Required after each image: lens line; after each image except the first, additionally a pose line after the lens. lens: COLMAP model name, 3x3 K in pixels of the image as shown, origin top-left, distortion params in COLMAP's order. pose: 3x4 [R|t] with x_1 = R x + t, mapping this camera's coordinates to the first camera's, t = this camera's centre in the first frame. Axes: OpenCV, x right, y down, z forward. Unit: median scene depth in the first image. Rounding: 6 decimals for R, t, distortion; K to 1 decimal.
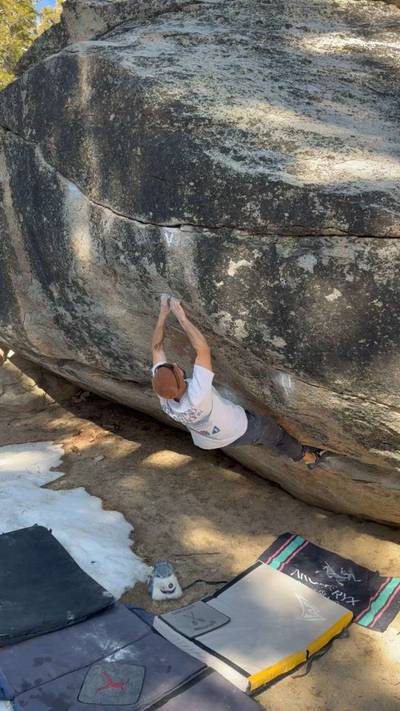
lens RADIAL K [[576.8, 0, 199.2], [0, 576.8, 350.2], [0, 0, 1]] dist [0.172284, -0.349183]
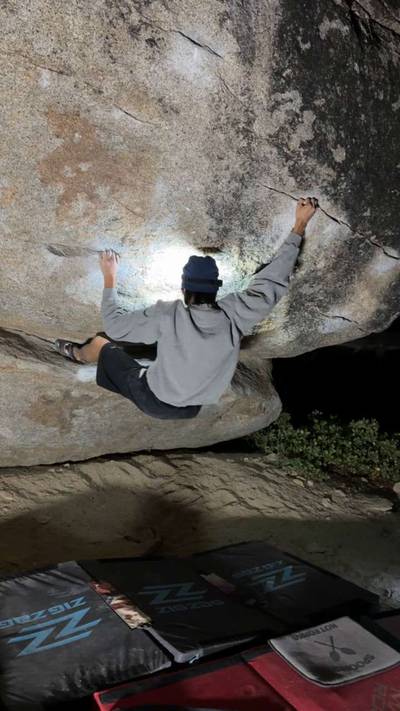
lens RADIAL K [[617.0, 0, 193.9], [0, 617.0, 356.5], [0, 0, 1]] dist [0.006791, 0.004269]
pose [[0.326315, -0.076420, 0.942167, -0.689870], [0.063934, 0.996229, 0.058661, 0.185246], [-0.943097, 0.041094, 0.329970, 0.906273]]
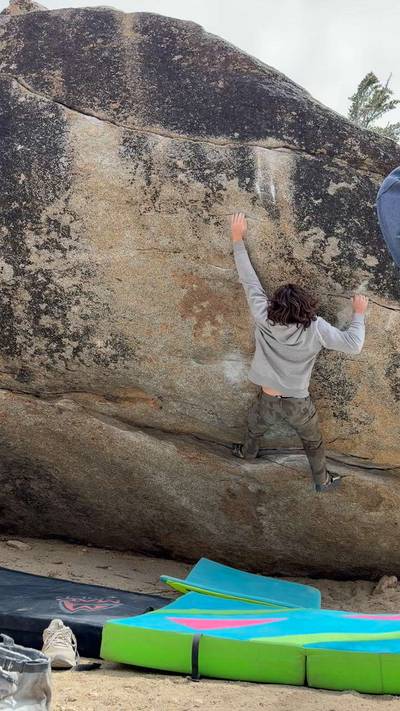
lens RADIAL K [[576.8, 0, 199.2], [0, 576.8, 350.2], [0, 0, 1]] dist [0.172284, -0.349183]
pose [[0.780824, 0.214426, 0.586801, -0.688511], [0.045940, 0.917007, -0.396217, 0.535600], [-0.623059, 0.336333, 0.706171, 0.484982]]
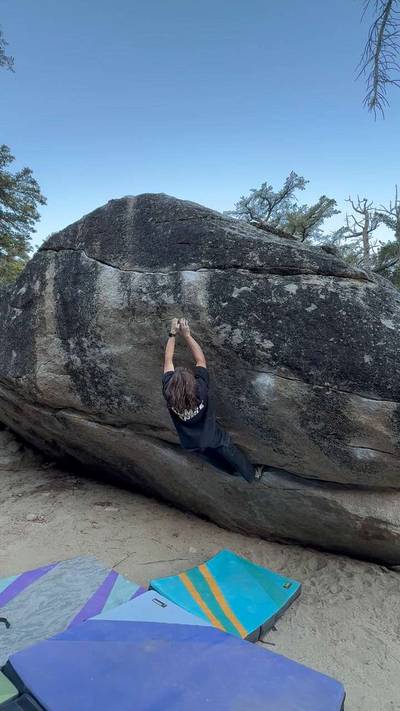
lens RADIAL K [[314.2, 0, 203.0], [0, 314.2, 356.1], [0, 0, 1]] dist [-0.000962, -0.000049]
pose [[0.960637, 0.148902, 0.234533, -0.176737], [-0.048127, 0.920659, -0.387390, 0.302685], [-0.273608, 0.360854, 0.891585, 0.380239]]
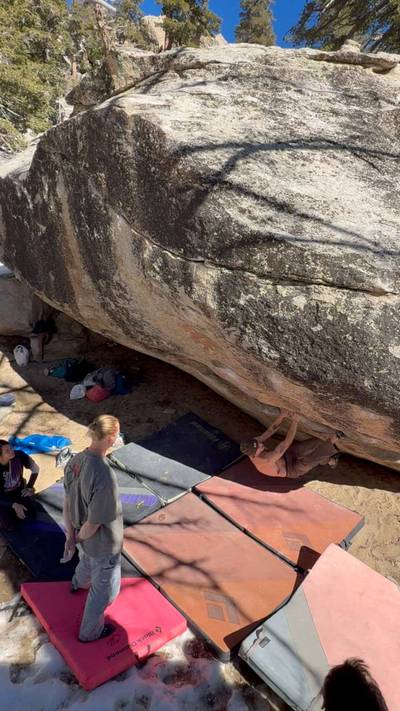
lens RADIAL K [[420.3, 0, 200.0], [0, 420.3, 355.5], [0, 0, 1]] dist [-0.007563, -0.000911]
pose [[0.999224, 0.026395, 0.029225, -0.067973], [-0.031054, 0.984499, 0.172621, -0.175319], [-0.024215, -0.173395, 0.984555, 0.012845]]
